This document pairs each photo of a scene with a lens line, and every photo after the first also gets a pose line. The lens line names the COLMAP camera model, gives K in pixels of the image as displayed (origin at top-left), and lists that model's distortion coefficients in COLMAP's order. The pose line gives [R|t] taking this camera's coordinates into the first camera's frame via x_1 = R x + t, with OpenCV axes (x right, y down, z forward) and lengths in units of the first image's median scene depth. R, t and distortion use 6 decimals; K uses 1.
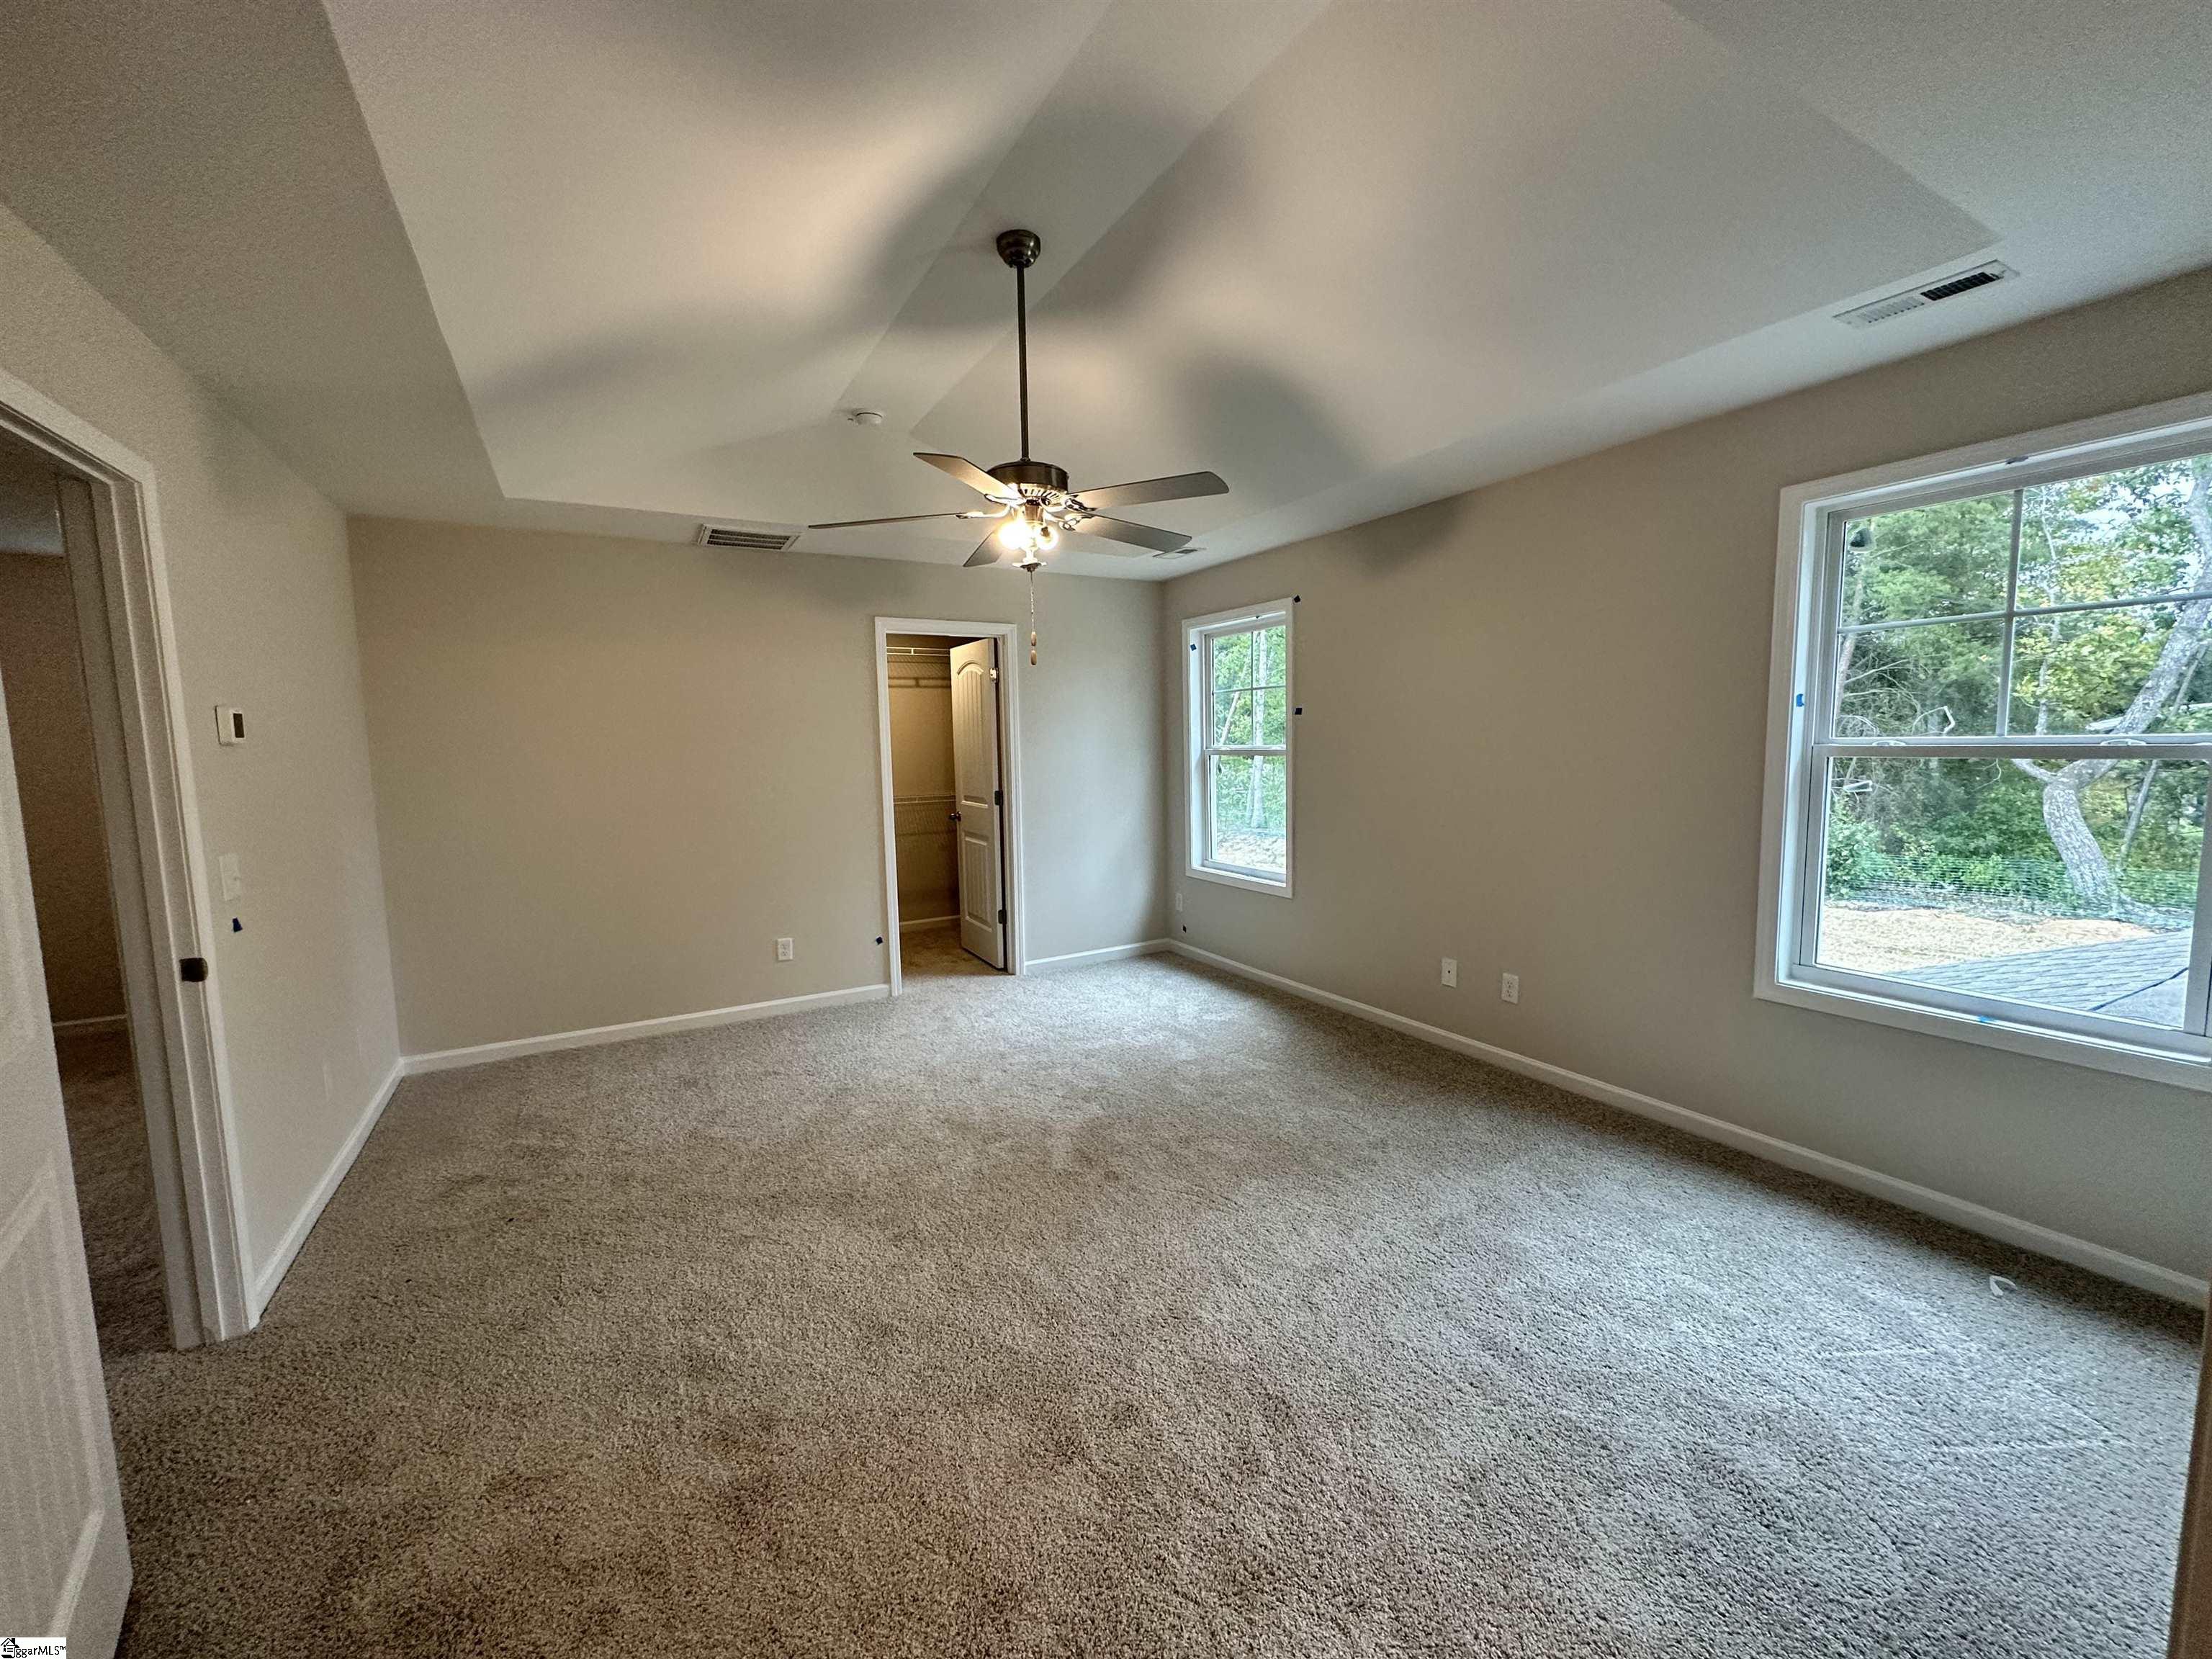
lens RADIAL K [[889.6, 0, 1102.1], [0, 889.6, 835.2], [0, 0, 1]] dist [-0.001795, 0.000042]
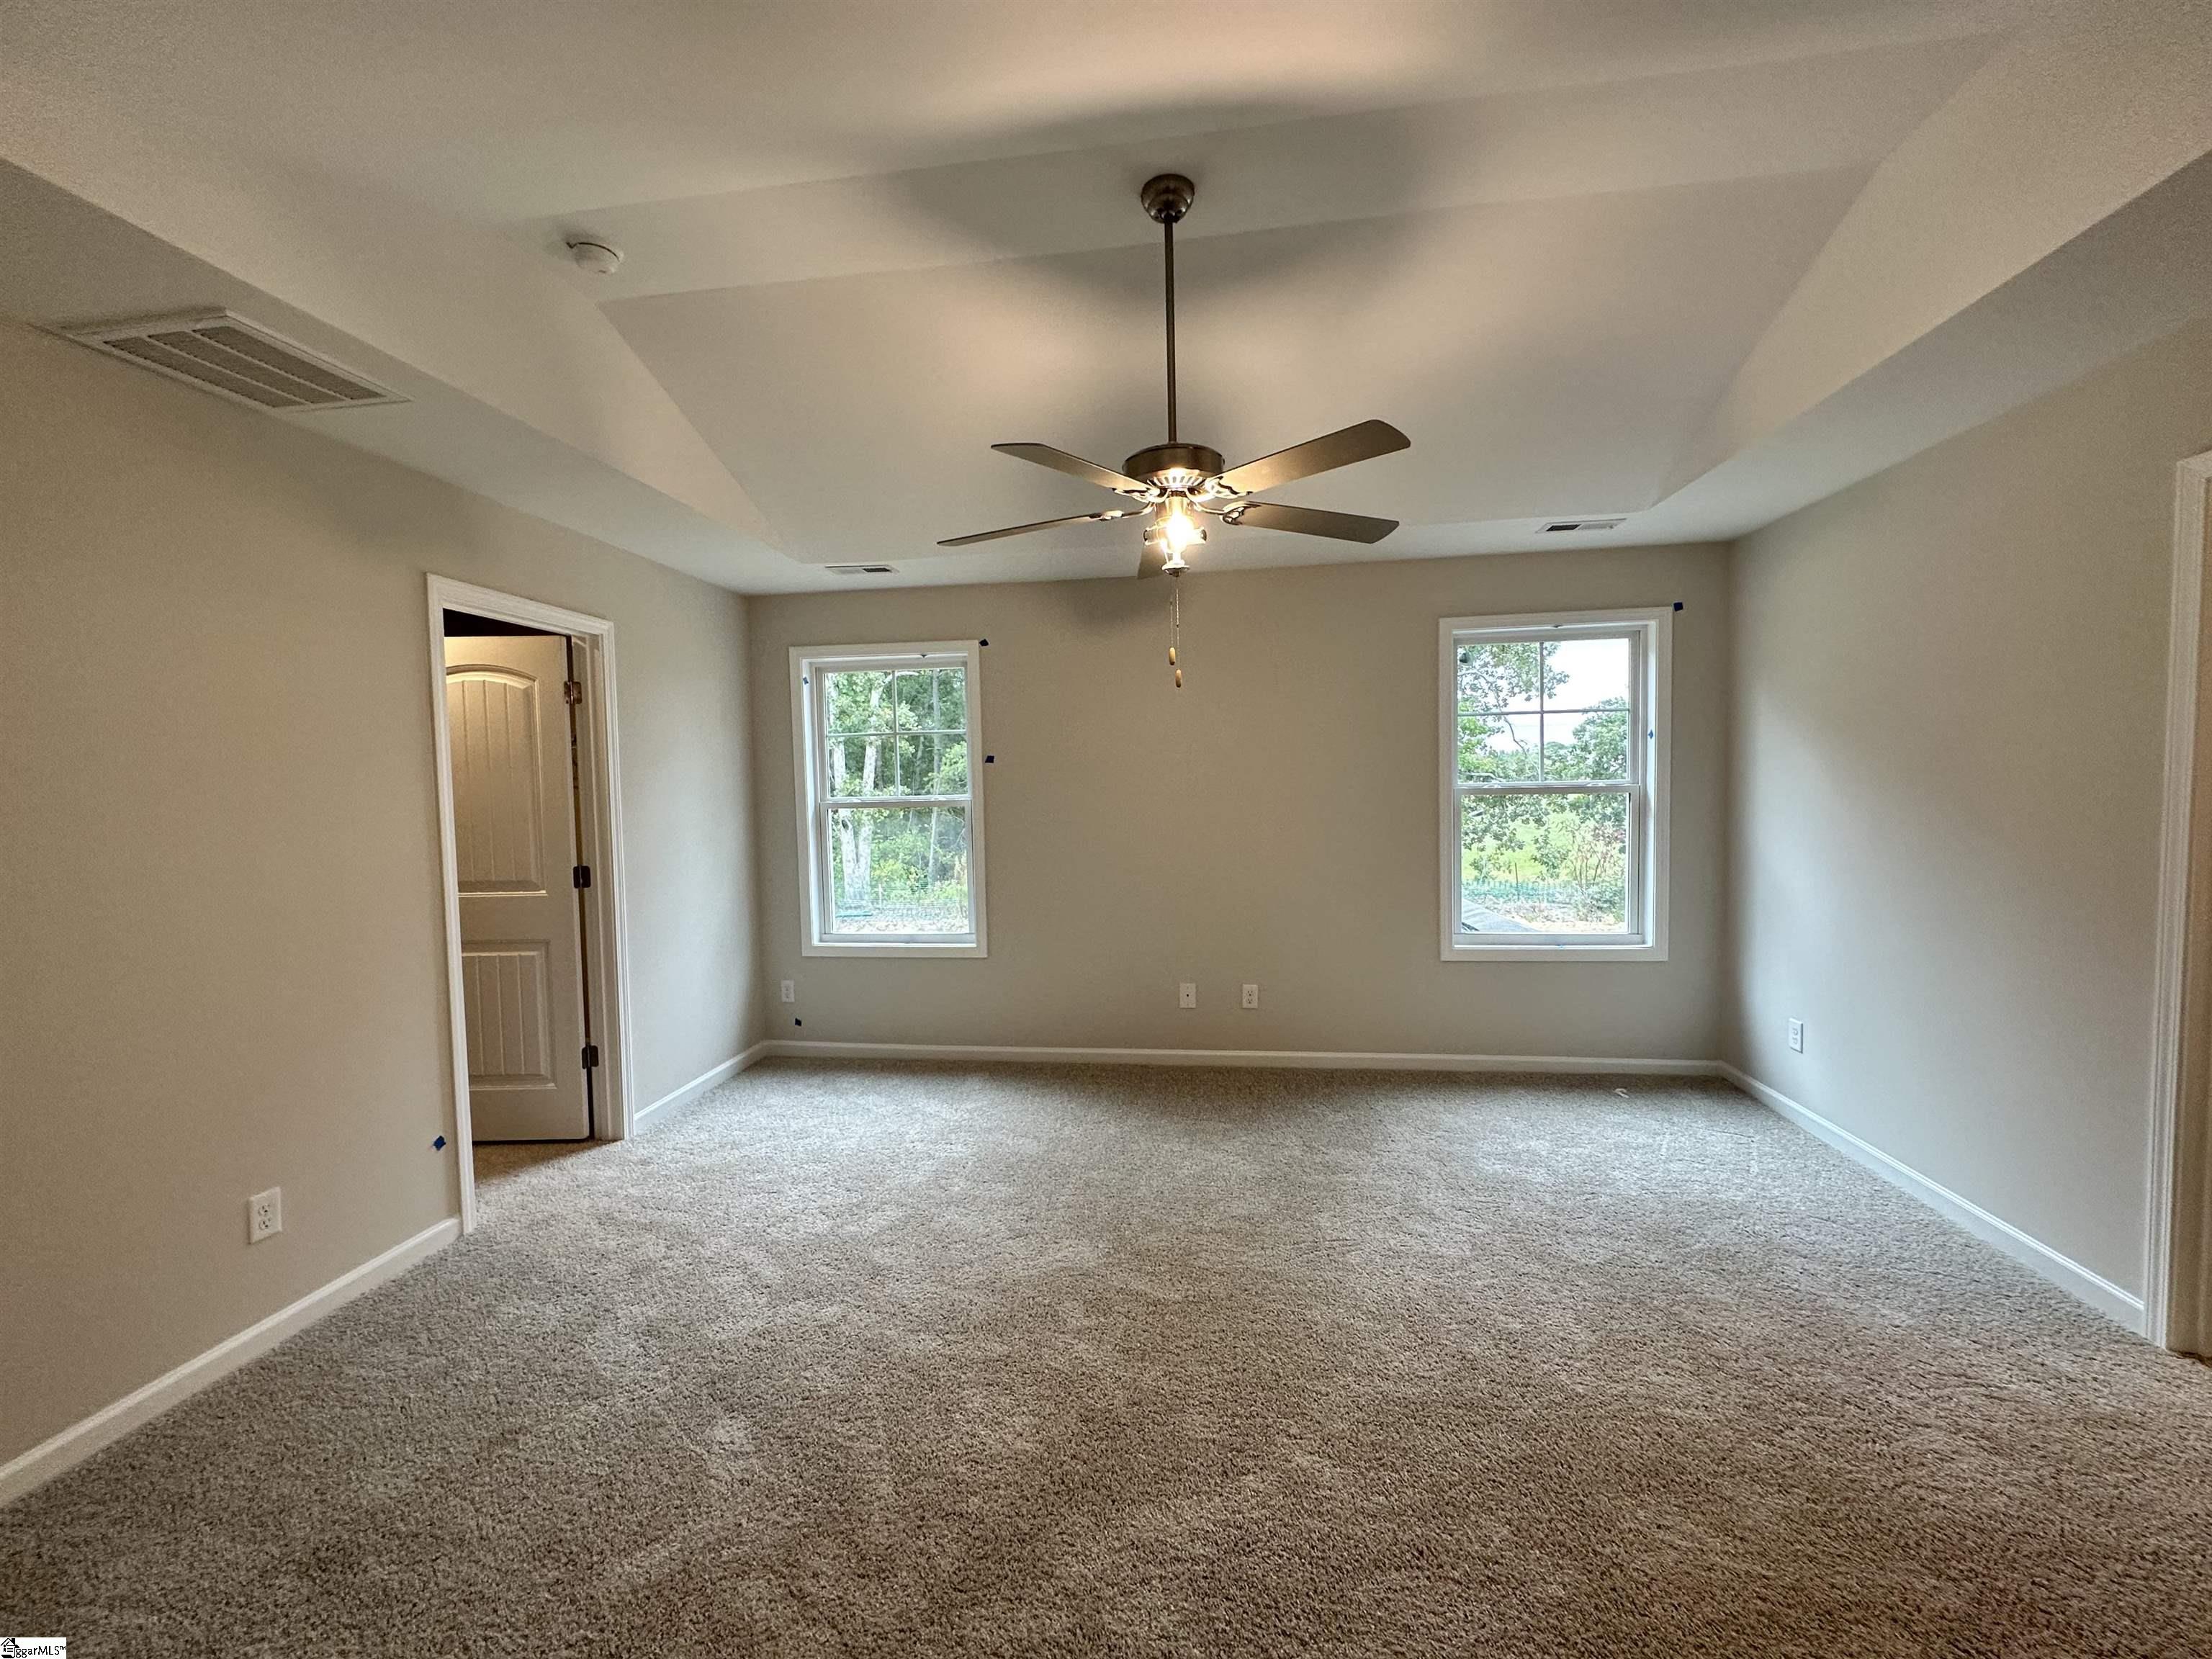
lens RADIAL K [[889.6, 0, 1106.7], [0, 889.6, 834.2], [0, 0, 1]] dist [-0.001795, 0.000042]
pose [[0.607032, -0.036533, 0.793837, -0.465549], [0.093377, 0.995302, -0.025599, -0.023639], [-0.789172, 0.089665, 0.607592, 0.332059]]
